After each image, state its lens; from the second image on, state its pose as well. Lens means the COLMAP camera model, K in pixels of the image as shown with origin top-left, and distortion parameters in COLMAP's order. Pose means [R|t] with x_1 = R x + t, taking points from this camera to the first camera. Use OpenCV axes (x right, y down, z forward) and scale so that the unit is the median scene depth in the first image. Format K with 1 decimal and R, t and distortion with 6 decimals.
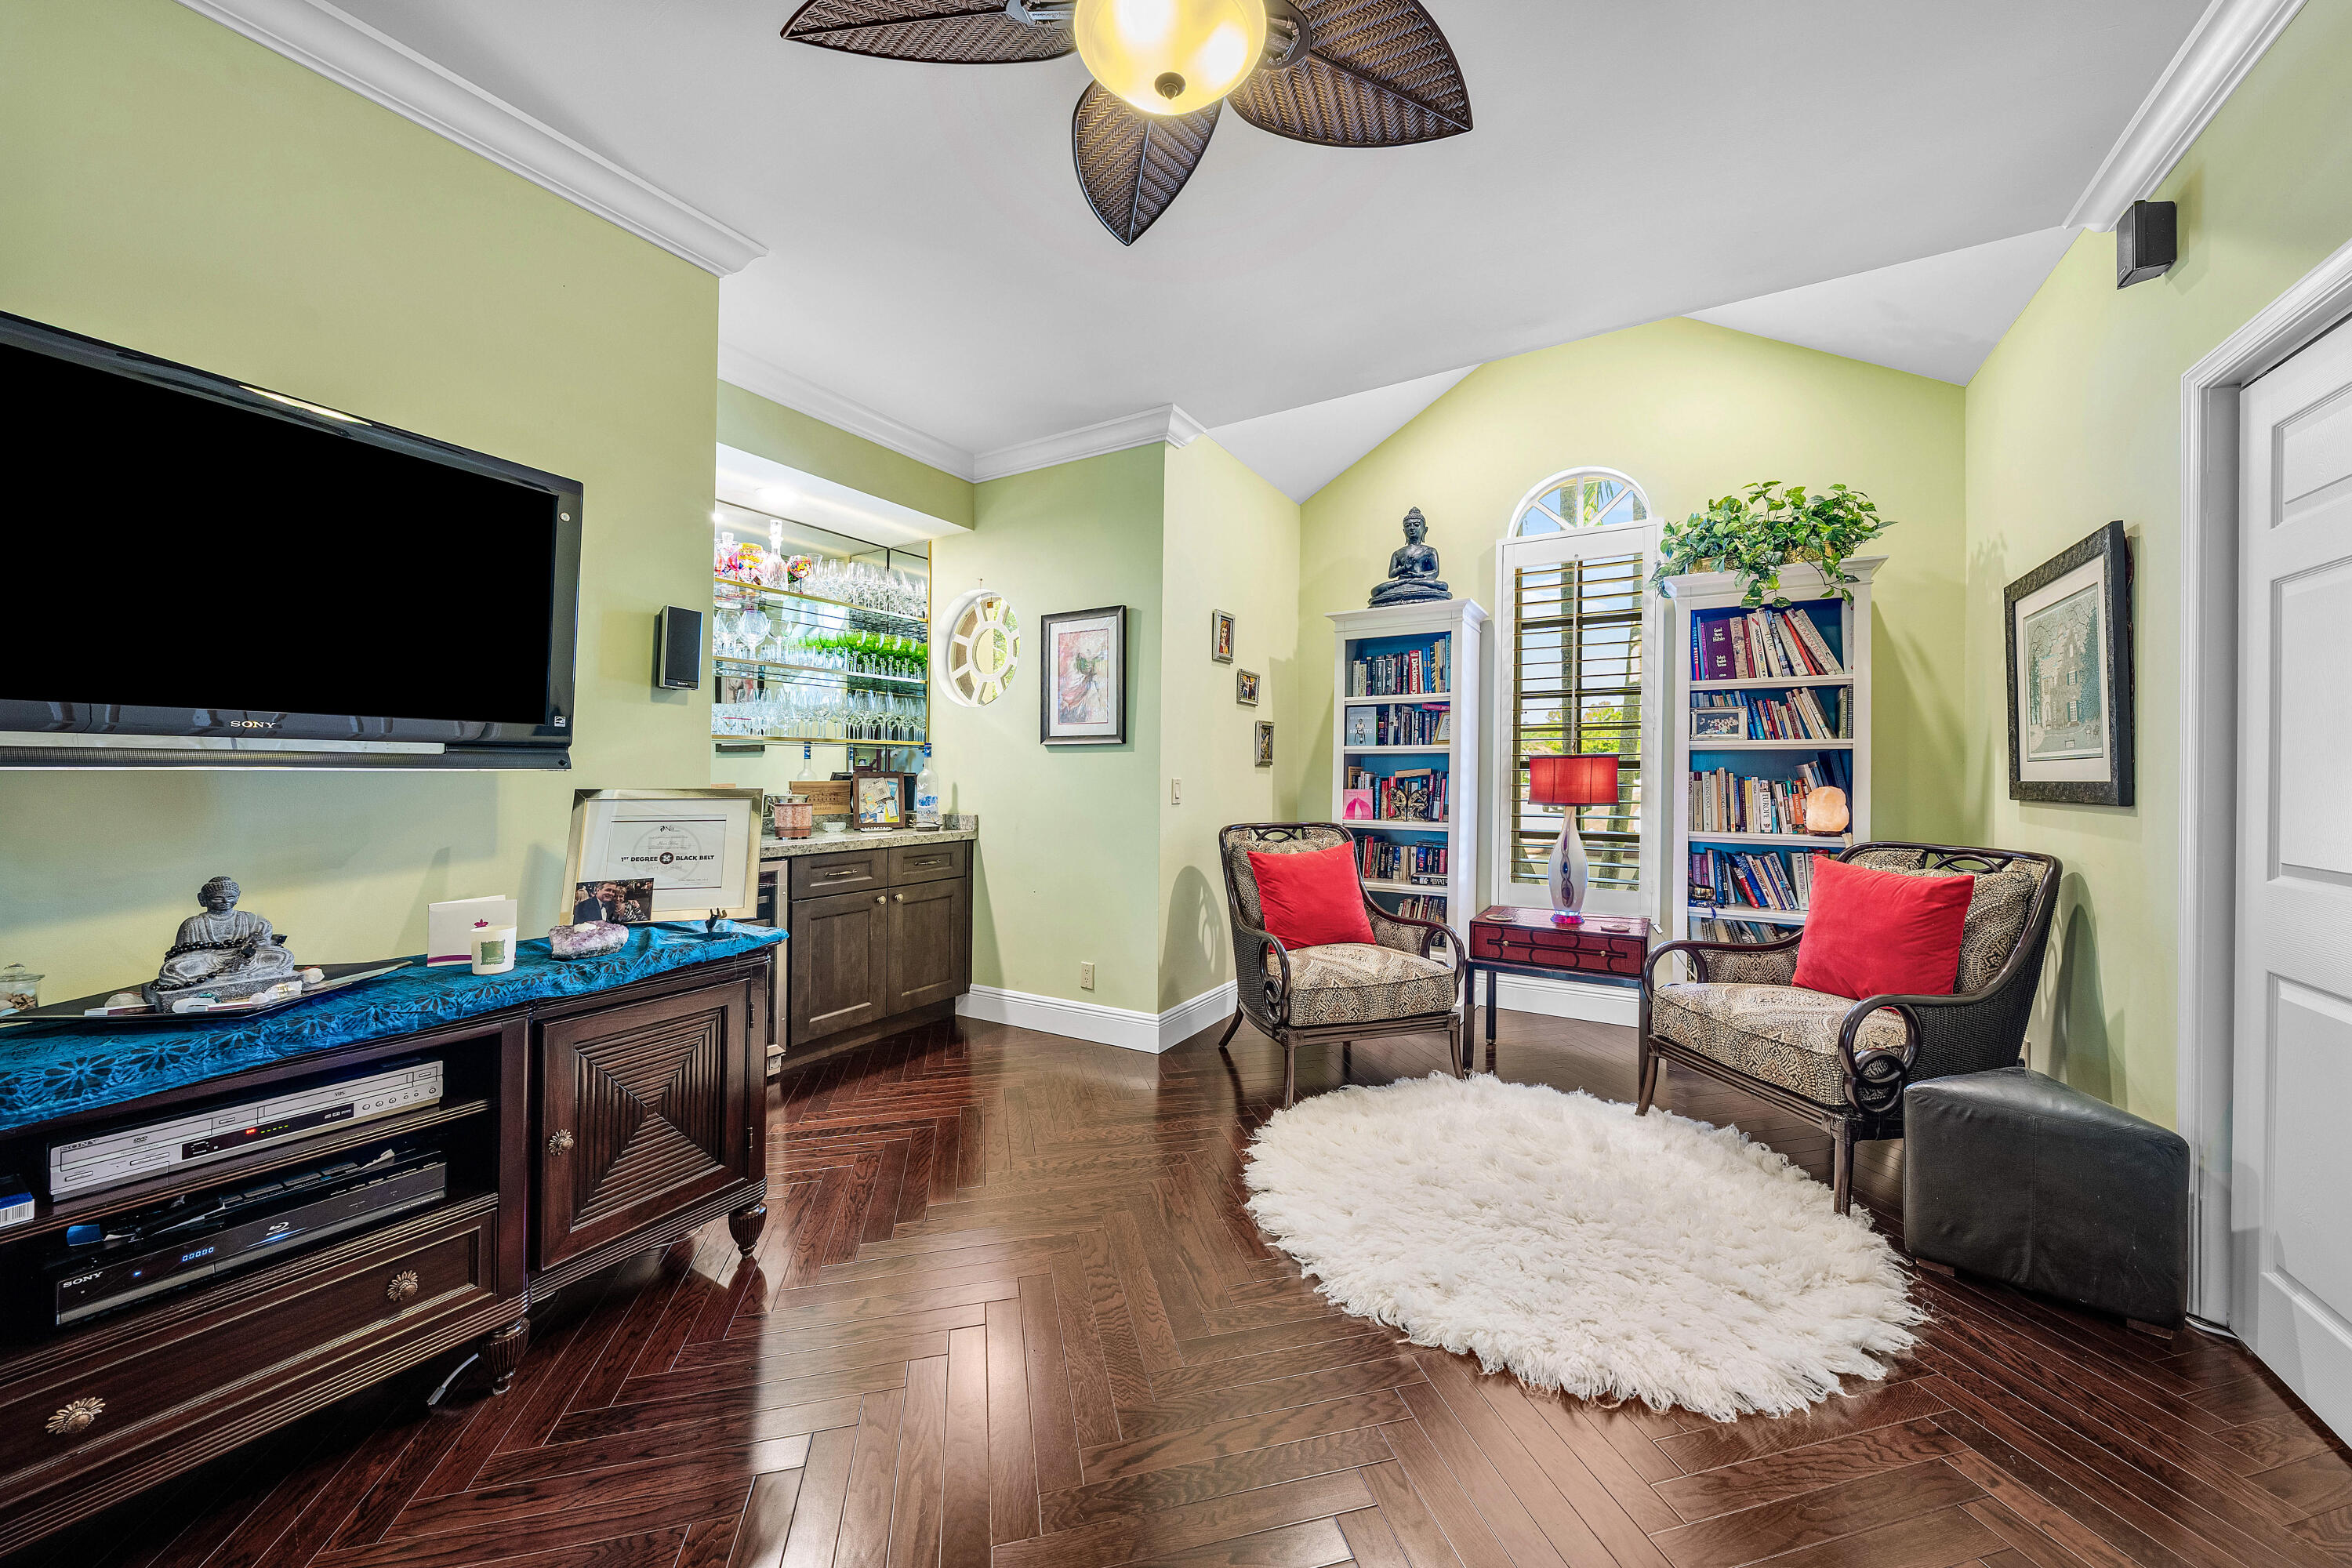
lens RADIAL K [[840.2, 0, 1169.4], [0, 840.2, 777.6], [0, 0, 1]] dist [-0.000471, -0.000078]
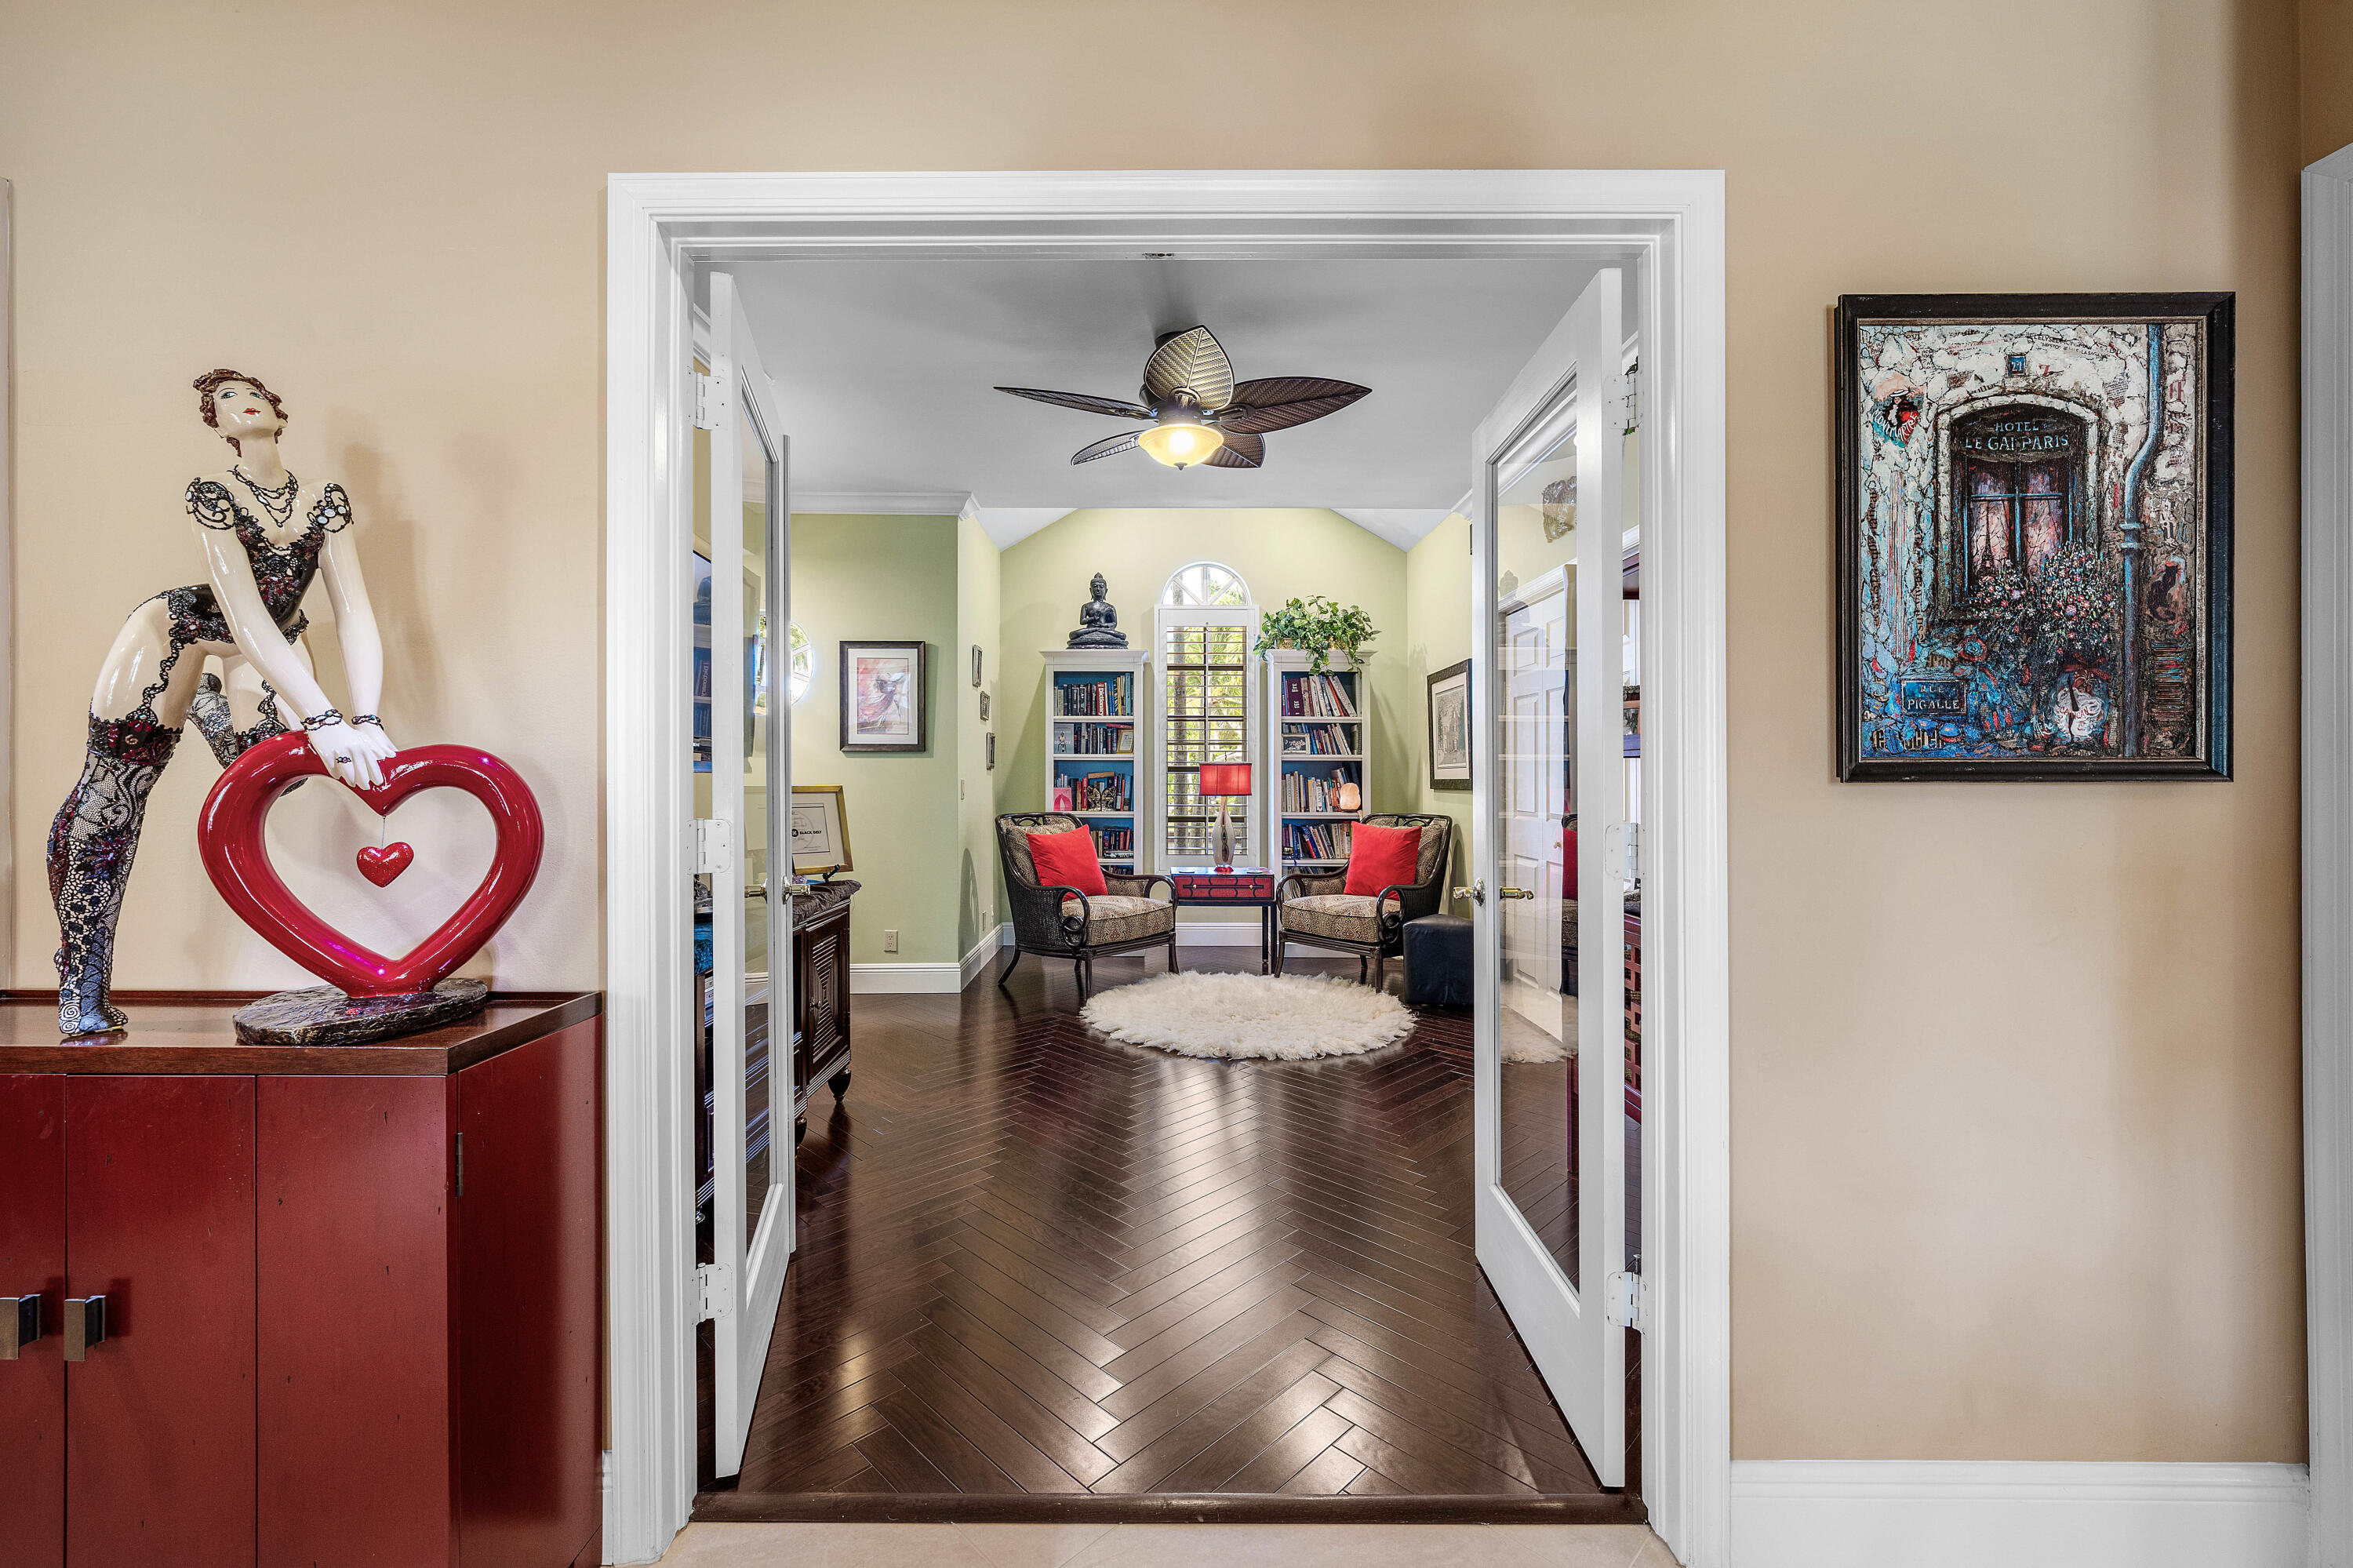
lens RADIAL K [[956.4, 0, 1176.5], [0, 956.4, 784.0], [0, 0, 1]] dist [-0.000358, -0.000077]
pose [[0.844105, -0.006047, 0.536144, -0.517252], [0.003495, 0.999977, 0.005776, 0.000522], [-0.536166, -0.003001, 0.844107, -0.417183]]
